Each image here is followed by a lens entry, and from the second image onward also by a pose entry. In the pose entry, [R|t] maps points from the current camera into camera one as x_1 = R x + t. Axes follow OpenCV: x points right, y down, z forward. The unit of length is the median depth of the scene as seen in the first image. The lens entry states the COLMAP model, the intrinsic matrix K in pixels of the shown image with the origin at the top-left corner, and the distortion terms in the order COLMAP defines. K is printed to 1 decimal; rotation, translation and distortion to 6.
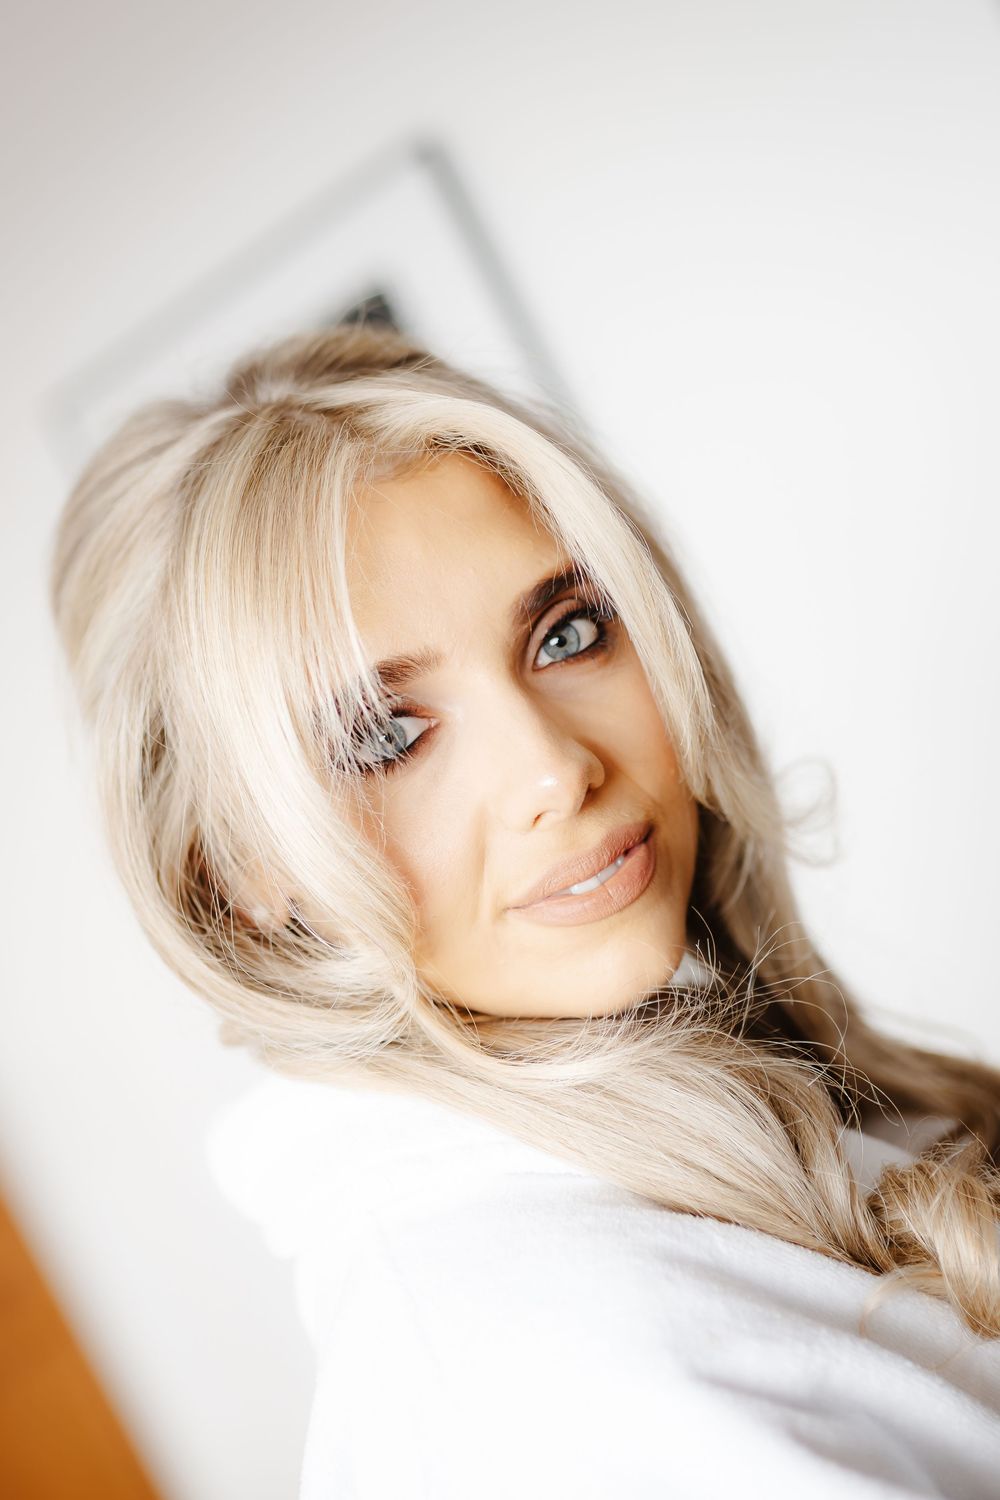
lens RADIAL K [[2507.8, 0, 500.0], [0, 2507.8, 750.0], [0, 0, 1]] dist [-0.025600, 0.004551]
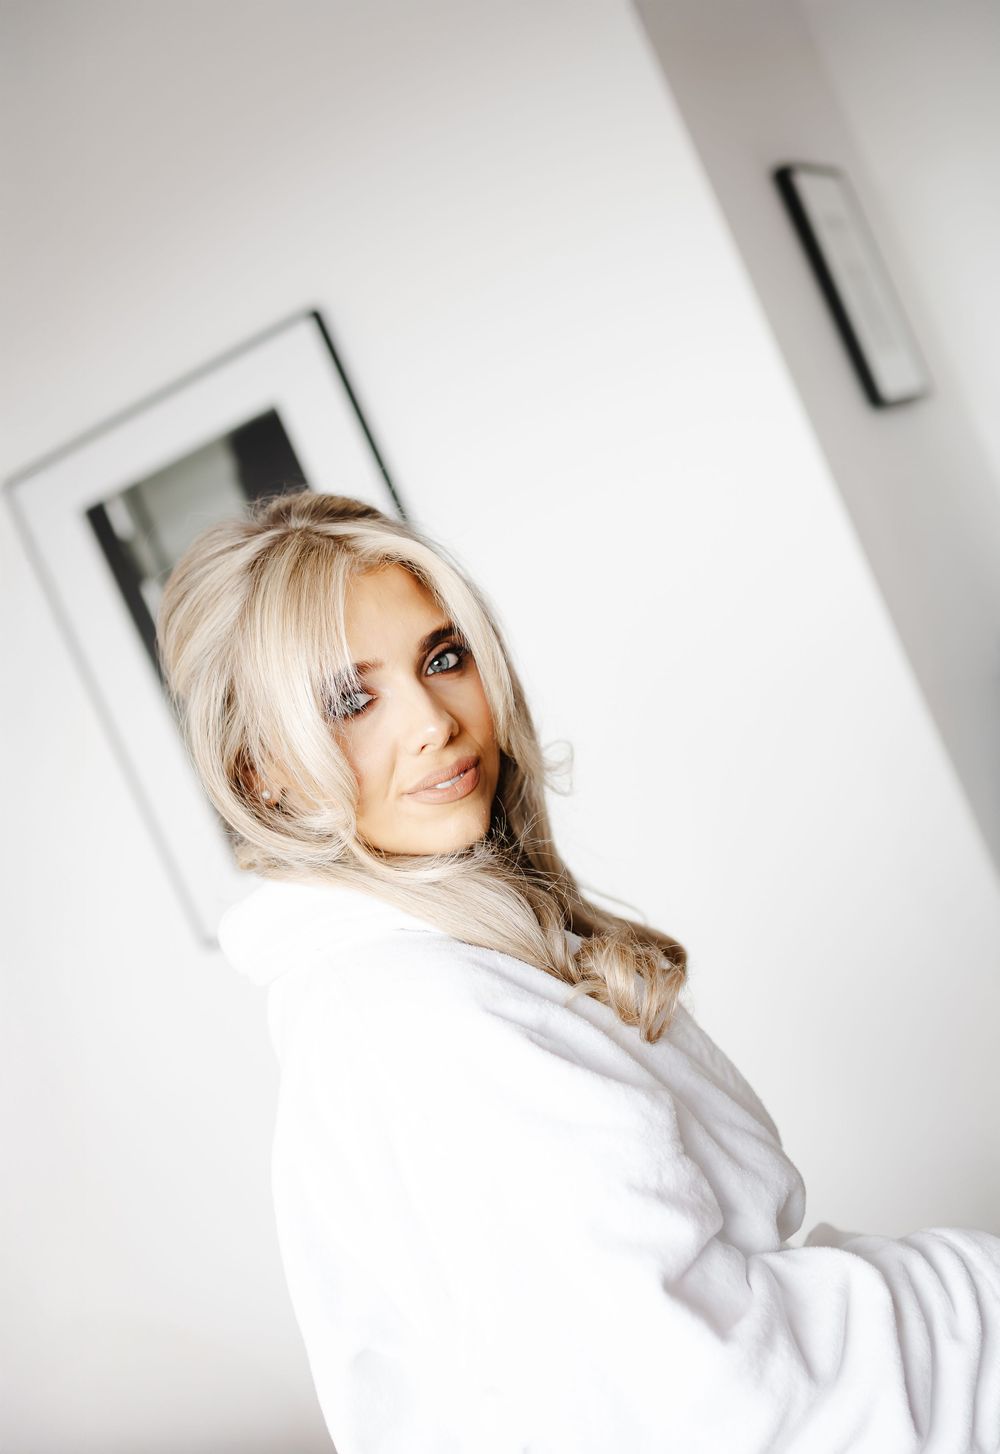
lens RADIAL K [[2480.1, 0, 500.0], [0, 2480.1, 727.0], [0, 0, 1]] dist [-0.013079, 0.022334]
pose [[0.992302, 0.079282, 0.095140, -0.112254], [-0.074107, 0.995634, -0.056755, 0.116115], [-0.099224, 0.049267, 0.993845, -0.956764]]
